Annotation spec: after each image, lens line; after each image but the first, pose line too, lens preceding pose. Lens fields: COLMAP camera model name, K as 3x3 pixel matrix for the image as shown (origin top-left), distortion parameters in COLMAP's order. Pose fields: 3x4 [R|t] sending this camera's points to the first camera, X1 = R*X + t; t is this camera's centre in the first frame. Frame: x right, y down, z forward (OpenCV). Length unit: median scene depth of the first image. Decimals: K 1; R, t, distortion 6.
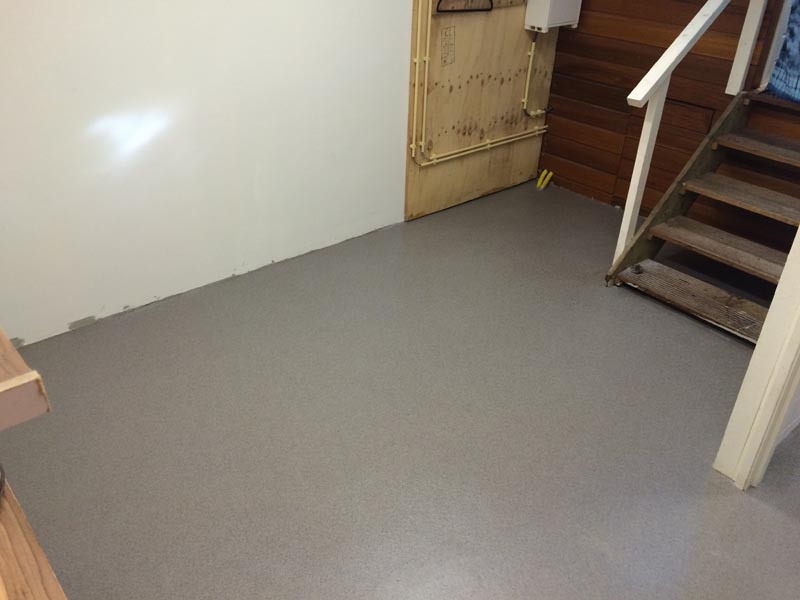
lens RADIAL K [[684.4, 0, 394.1], [0, 684.4, 298.6], [0, 0, 1]] dist [0.099917, -0.131820]
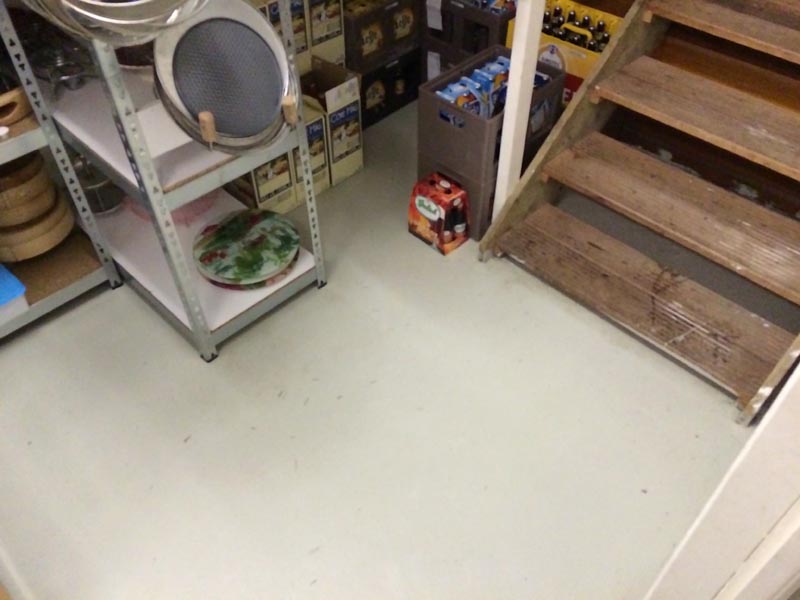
lens RADIAL K [[684.4, 0, 394.1], [0, 684.4, 298.6], [0, 0, 1]] dist [0.099917, -0.131820]
pose [[0.996188, -0.083310, 0.025866, 0.201529], [0.073534, 0.961497, 0.264794, -0.160147], [-0.046930, -0.261883, 0.963958, 0.354433]]
